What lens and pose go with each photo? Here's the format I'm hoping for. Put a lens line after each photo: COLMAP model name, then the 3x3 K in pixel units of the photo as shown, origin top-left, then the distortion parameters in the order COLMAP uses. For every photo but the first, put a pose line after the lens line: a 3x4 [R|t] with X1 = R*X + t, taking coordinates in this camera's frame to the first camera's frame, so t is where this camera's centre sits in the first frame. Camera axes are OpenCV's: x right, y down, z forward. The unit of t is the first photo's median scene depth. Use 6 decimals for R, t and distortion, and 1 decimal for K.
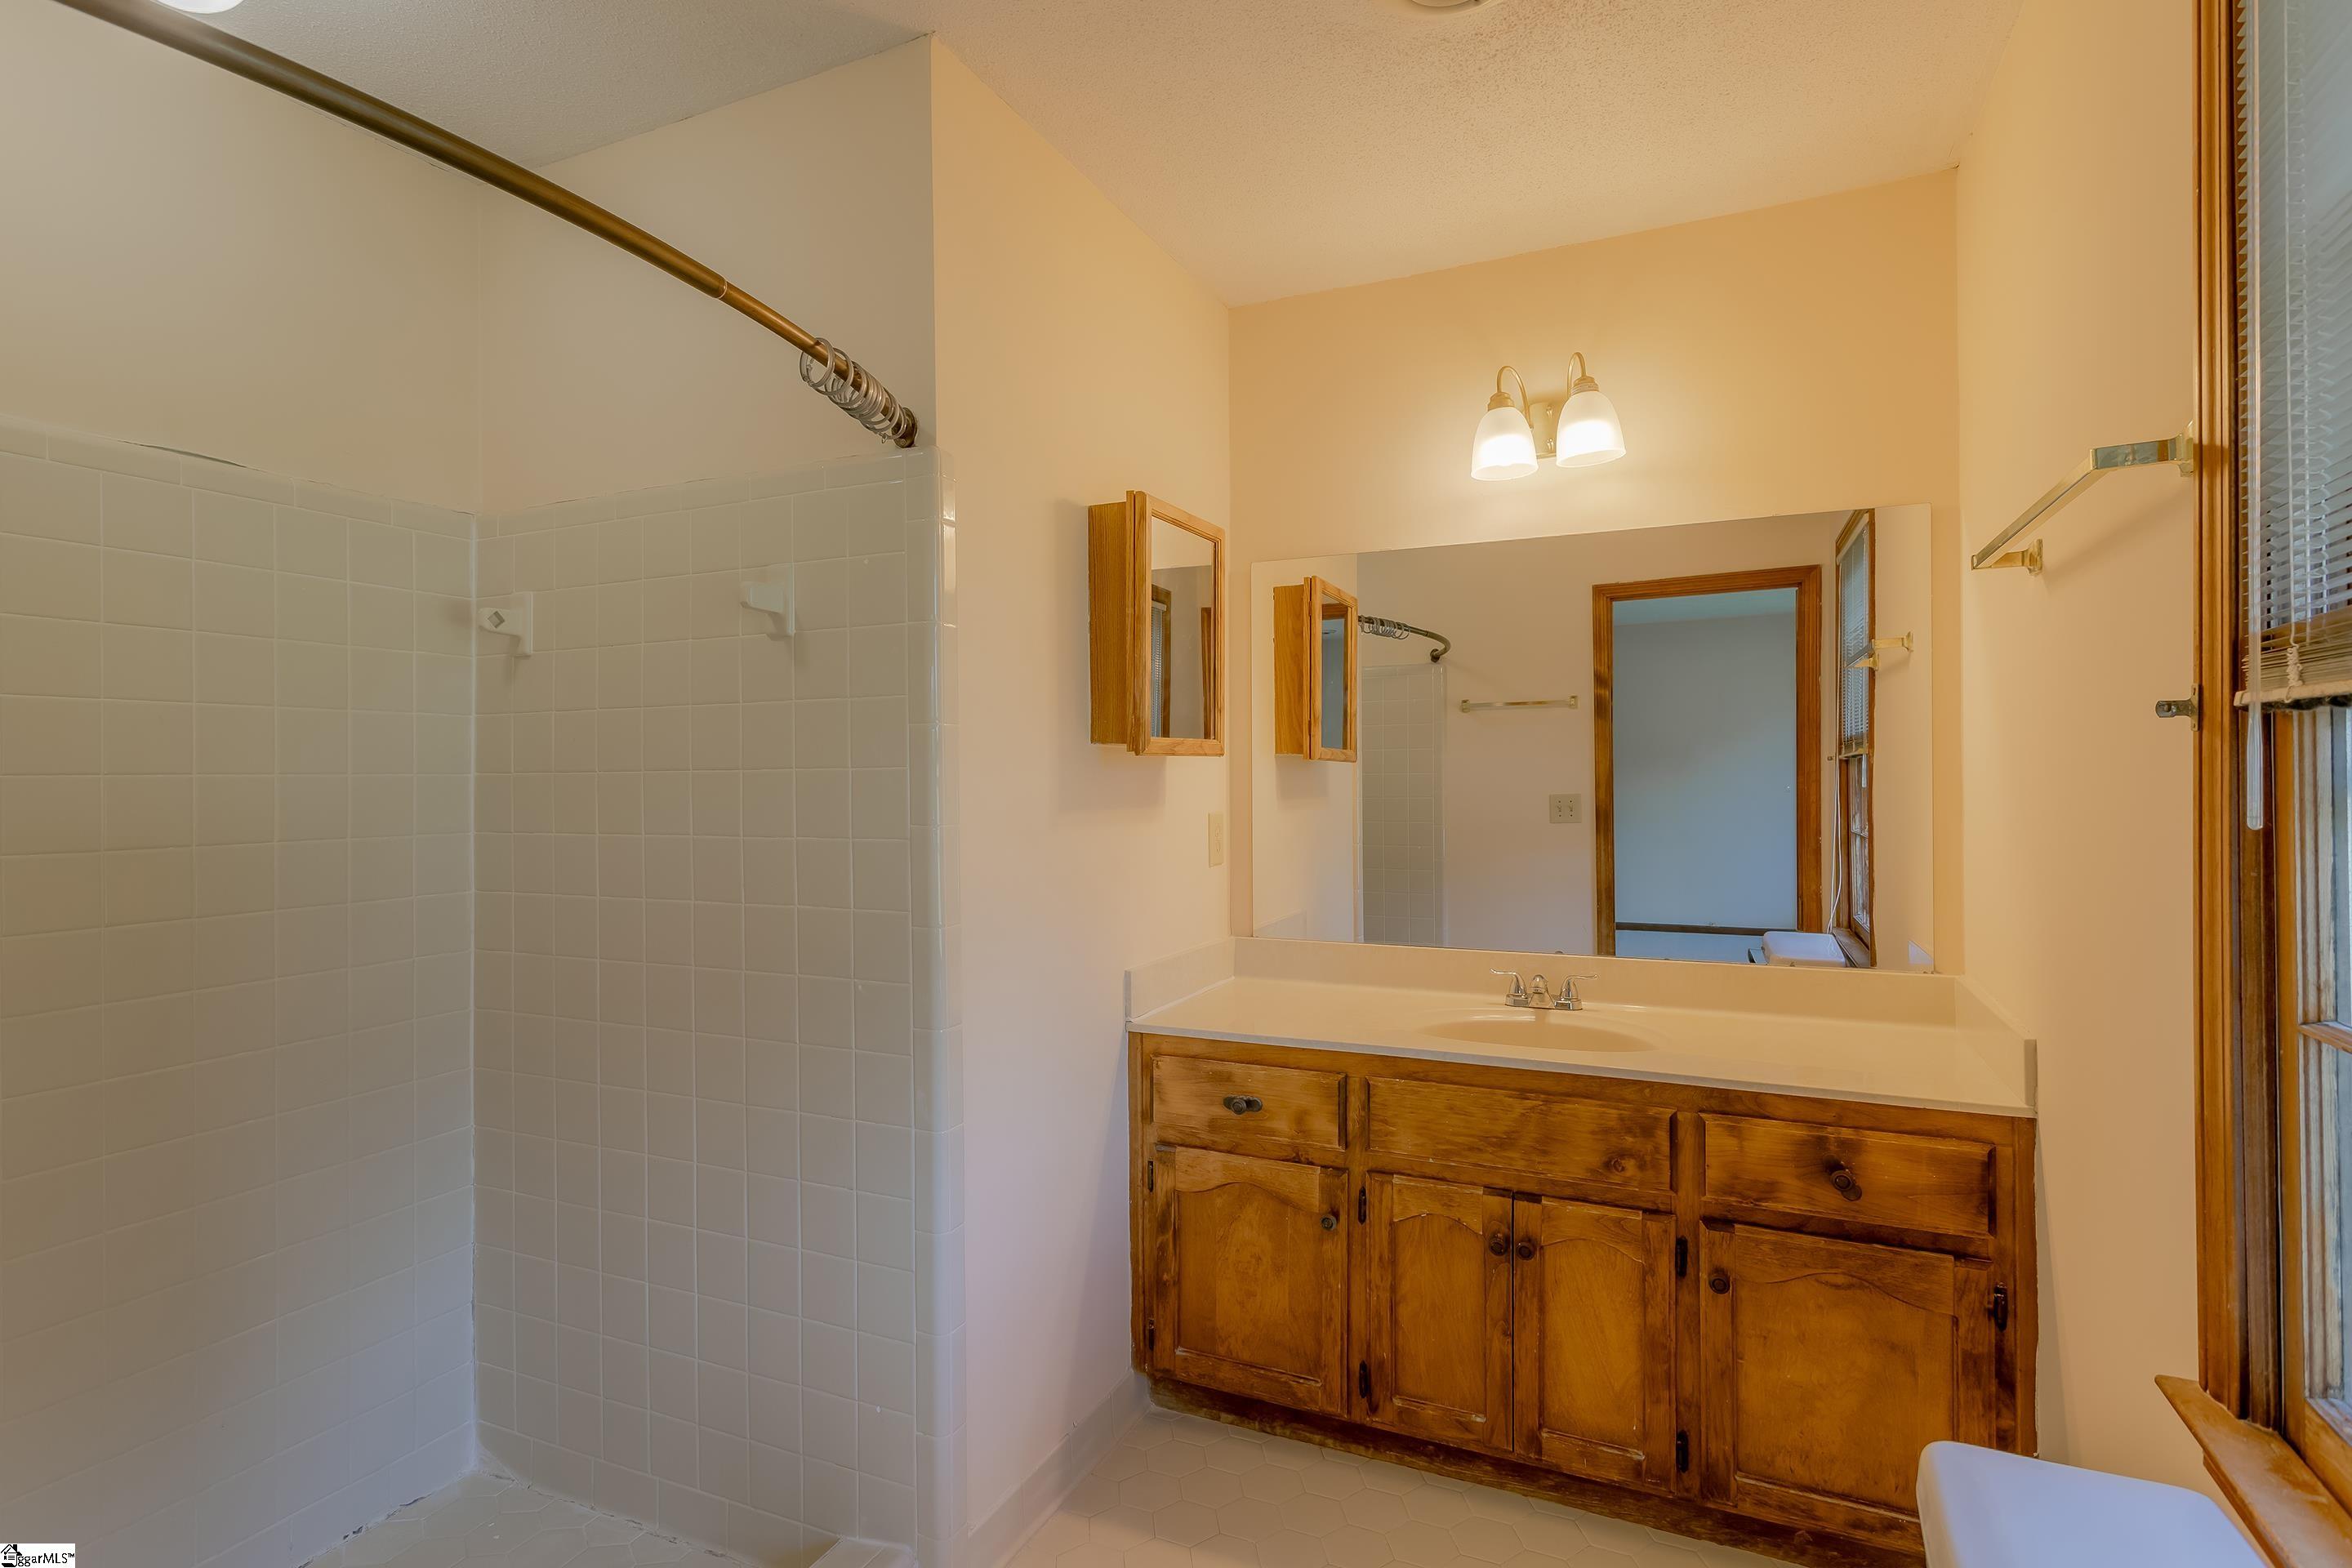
lens RADIAL K [[1119.0, 0, 1176.6], [0, 1119.0, 786.8], [0, 0, 1]] dist [-0.014280, 0.004589]
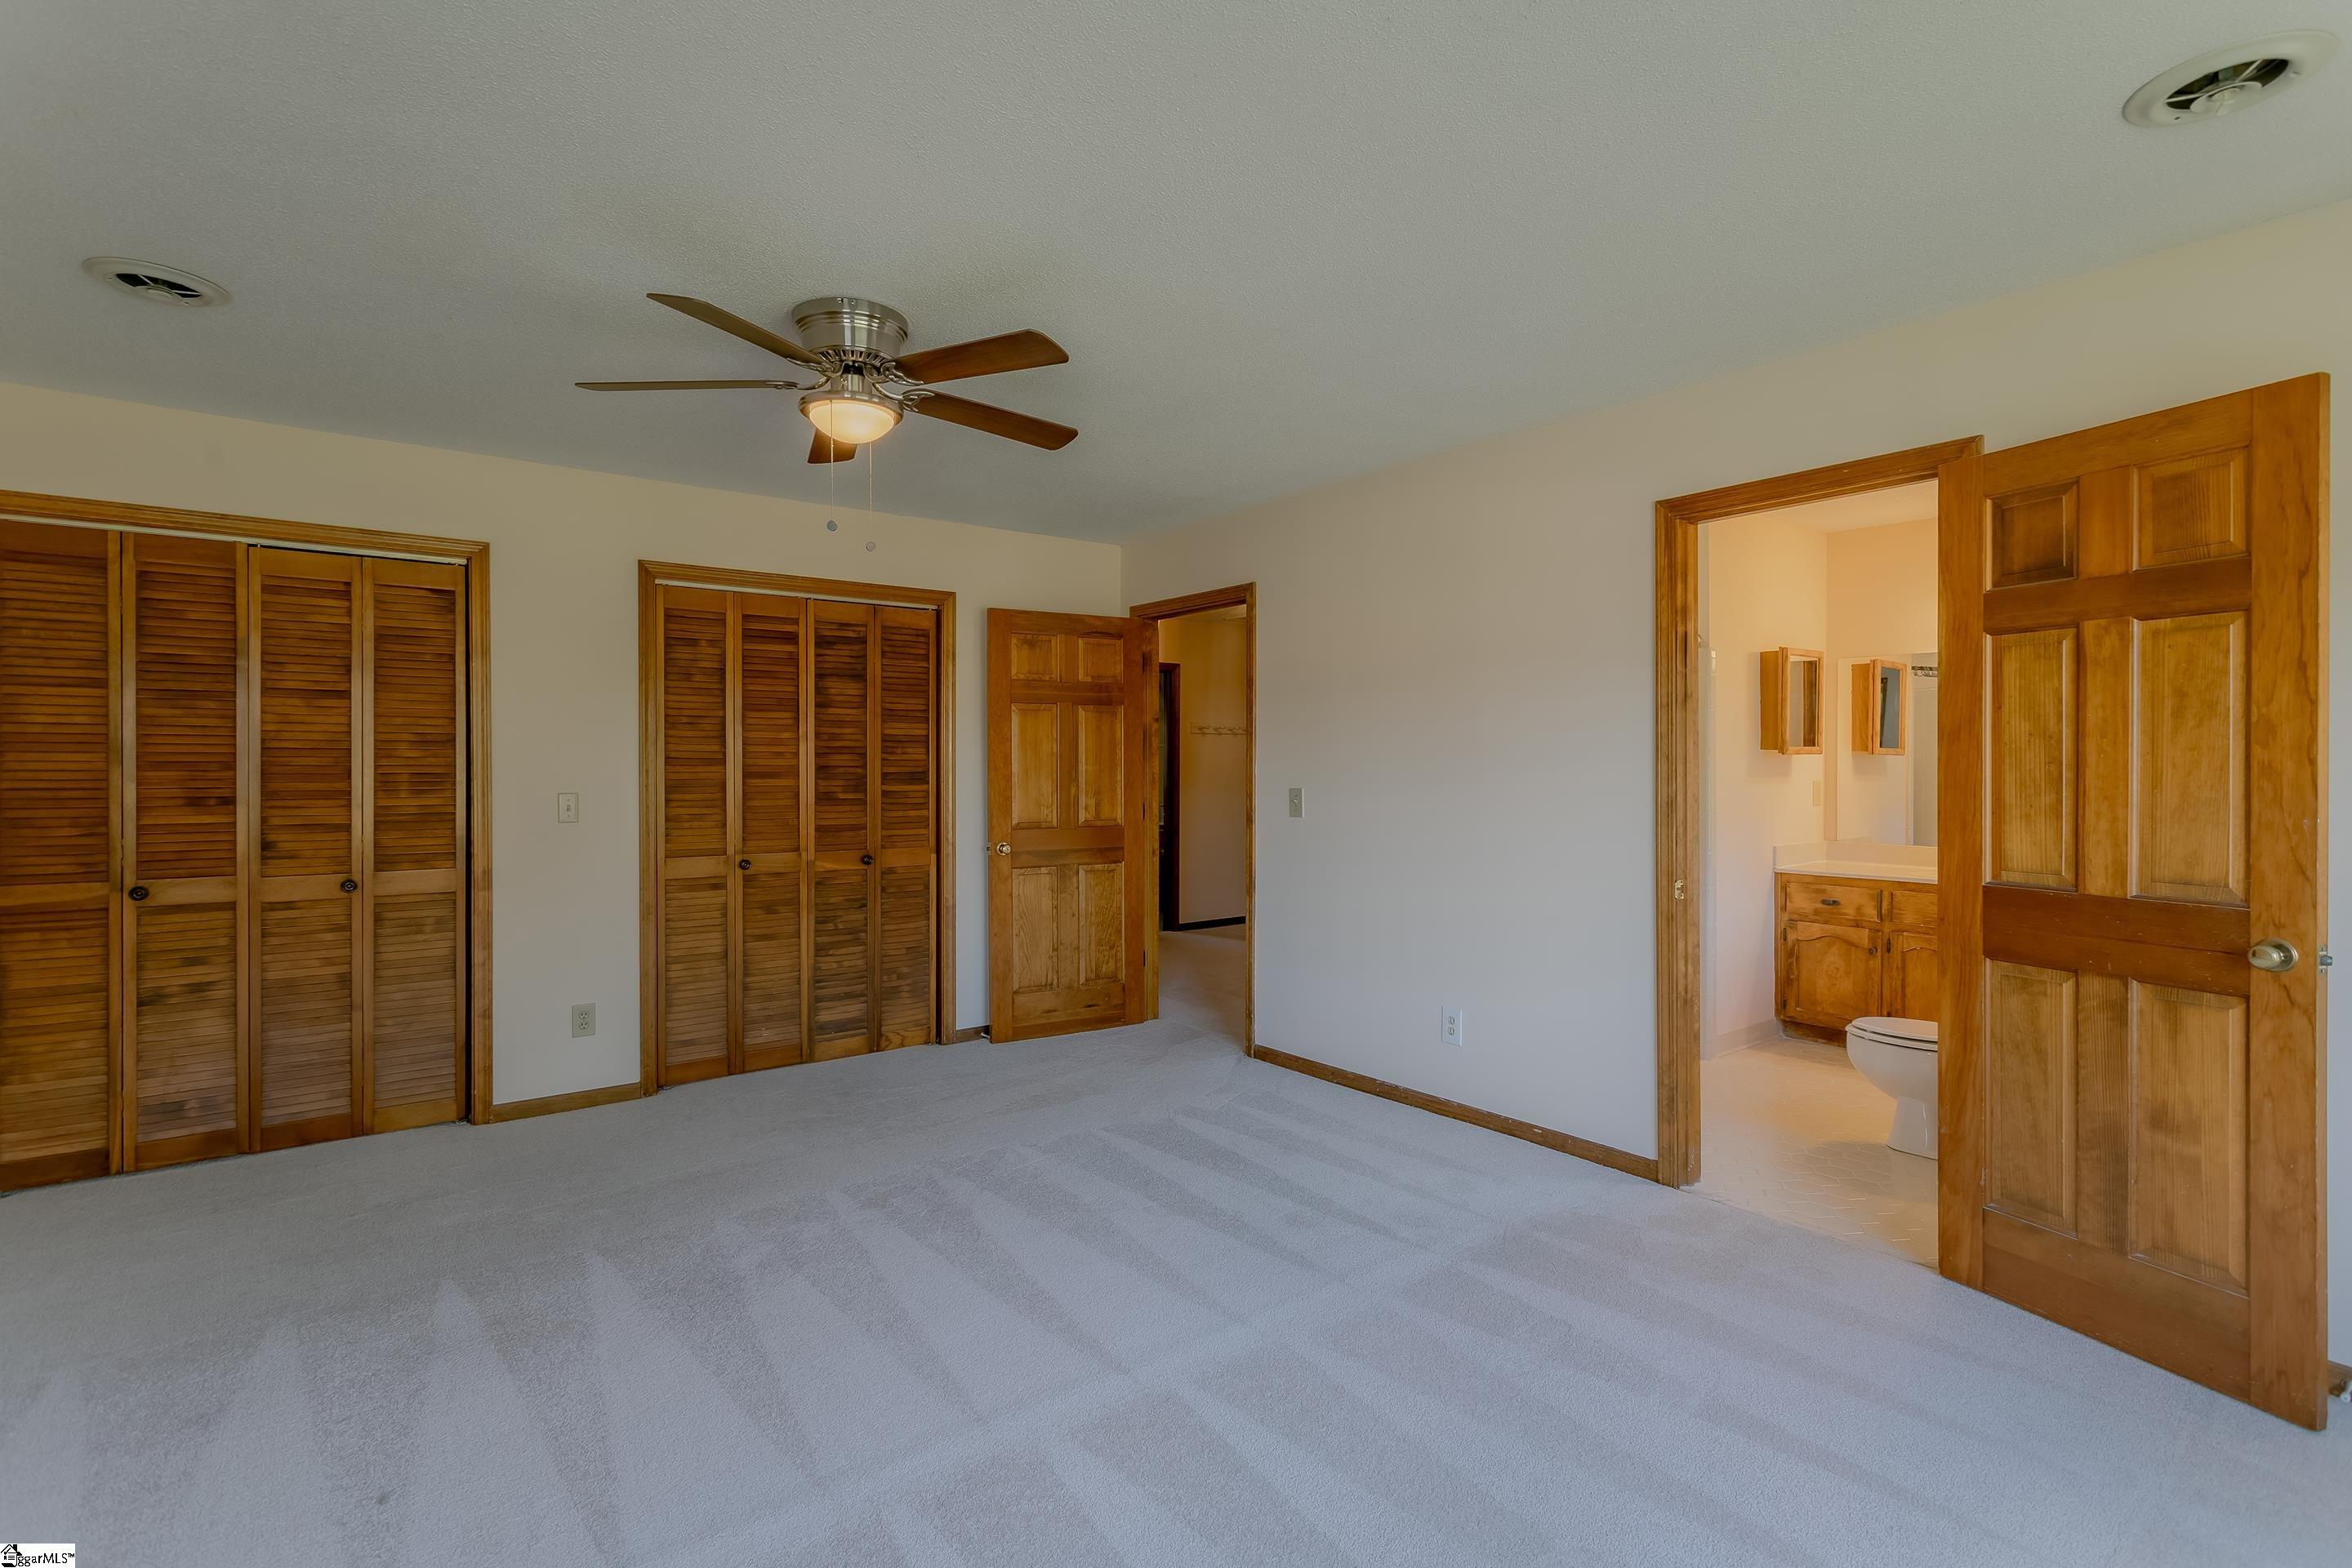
lens RADIAL K [[1119.0, 0, 1166.0], [0, 1119.0, 778.6], [0, 0, 1]] dist [-0.014280, 0.004589]
pose [[0.888419, 0.009388, -0.458937, -0.110691], [-0.005832, 0.999941, 0.009166, 0.009569], [0.458996, -0.005467, 0.888421, -1.725560]]
